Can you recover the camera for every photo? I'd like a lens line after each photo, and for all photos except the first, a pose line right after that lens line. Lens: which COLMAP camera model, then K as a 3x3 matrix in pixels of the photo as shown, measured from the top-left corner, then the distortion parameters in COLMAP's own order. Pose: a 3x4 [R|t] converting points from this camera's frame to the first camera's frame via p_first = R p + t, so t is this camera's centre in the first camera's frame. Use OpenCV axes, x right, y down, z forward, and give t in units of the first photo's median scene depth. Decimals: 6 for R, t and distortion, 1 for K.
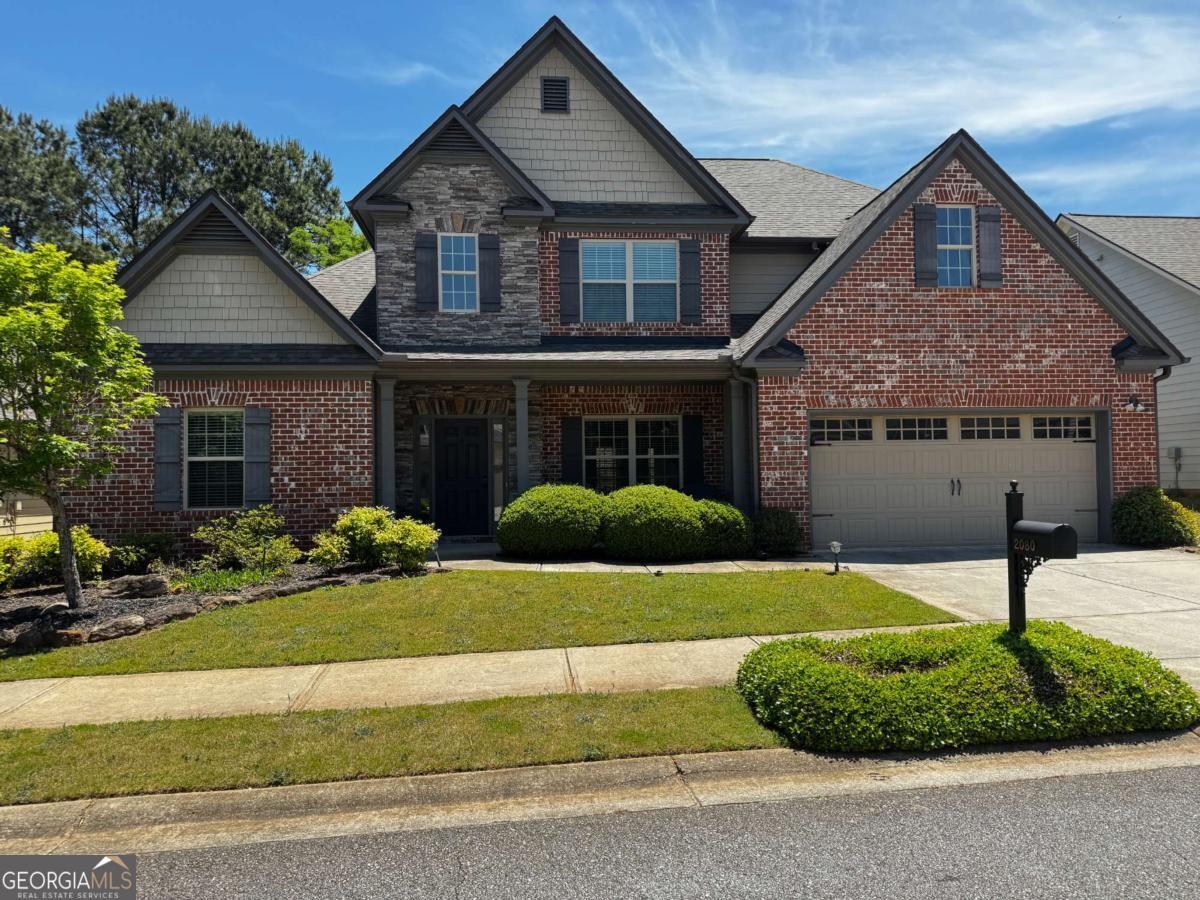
lens RADIAL K [[840.4, 0, 503.5], [0, 840.4, 471.3], [0, 0, 1]] dist [0.069321, -0.081562]
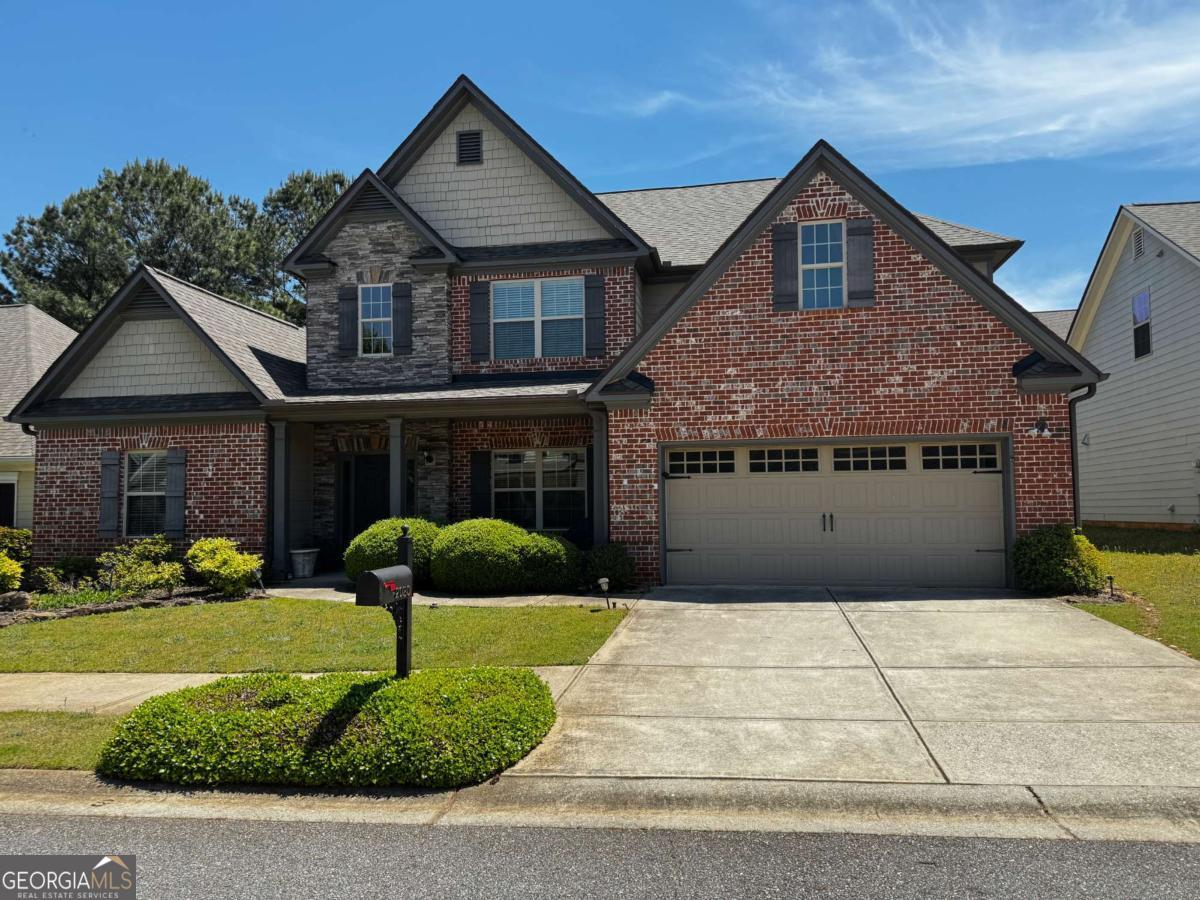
lens RADIAL K [[840.4, 0, 637.7], [0, 840.4, 471.5], [0, 0, 1]] dist [0.069321, -0.081562]
pose [[0.959808, -0.007607, -0.280553, 0.590208], [0.001376, 0.999748, -0.022402, -0.016718], [0.280653, 0.021115, 0.959577, 0.056272]]
